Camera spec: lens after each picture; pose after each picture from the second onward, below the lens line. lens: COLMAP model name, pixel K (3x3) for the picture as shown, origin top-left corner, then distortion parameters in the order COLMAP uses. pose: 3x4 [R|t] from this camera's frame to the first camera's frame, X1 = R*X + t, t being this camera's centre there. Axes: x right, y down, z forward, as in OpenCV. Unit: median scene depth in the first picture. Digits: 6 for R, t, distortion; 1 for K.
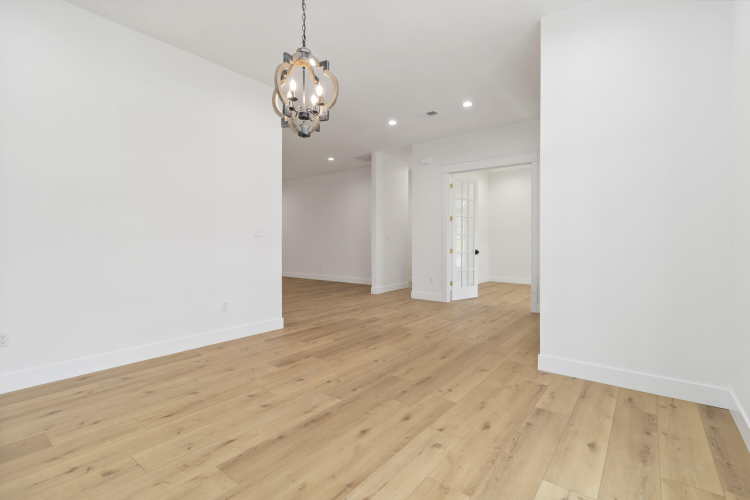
lens RADIAL K [[352.0, 0, 385.3], [0, 352.0, 241.5], [0, 0, 1]] dist [0.001621, 0.000520]
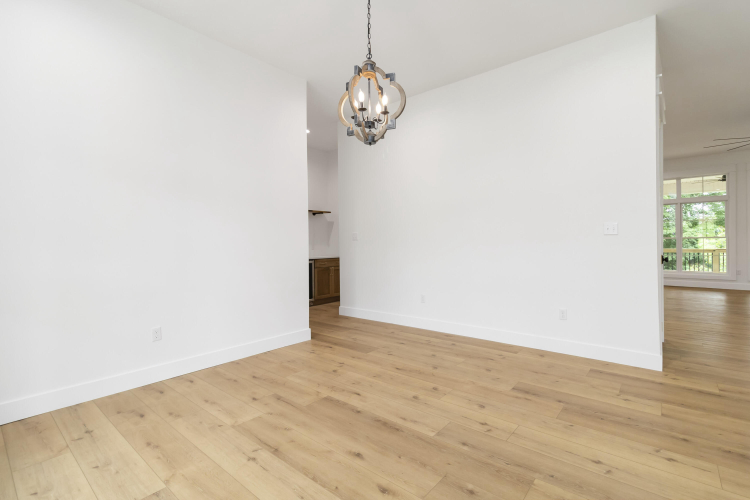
lens RADIAL K [[352.0, 0, 385.3], [0, 352.0, 241.5], [0, 0, 1]] dist [0.001621, 0.000520]
pose [[-0.053656, -0.003197, -0.998554, 0.675959], [0.015775, 0.999867, -0.004049, 0.000116], [0.998435, -0.015969, -0.053598, 0.911205]]
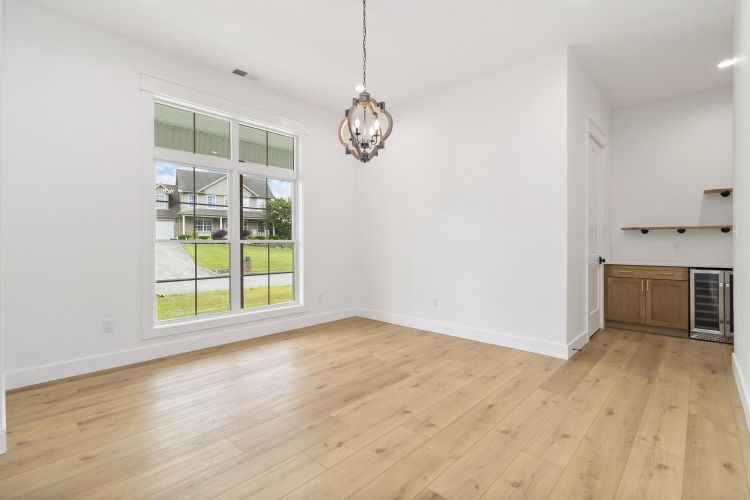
lens RADIAL K [[352.0, 0, 385.3], [0, 352.0, 241.5], [0, 0, 1]] dist [0.001621, 0.000520]
pose [[-0.995494, 0.001912, 0.094801, -0.351697], [0.001580, 0.999992, -0.003571, -0.007195], [-0.094807, -0.003405, -0.995490, 1.866297]]
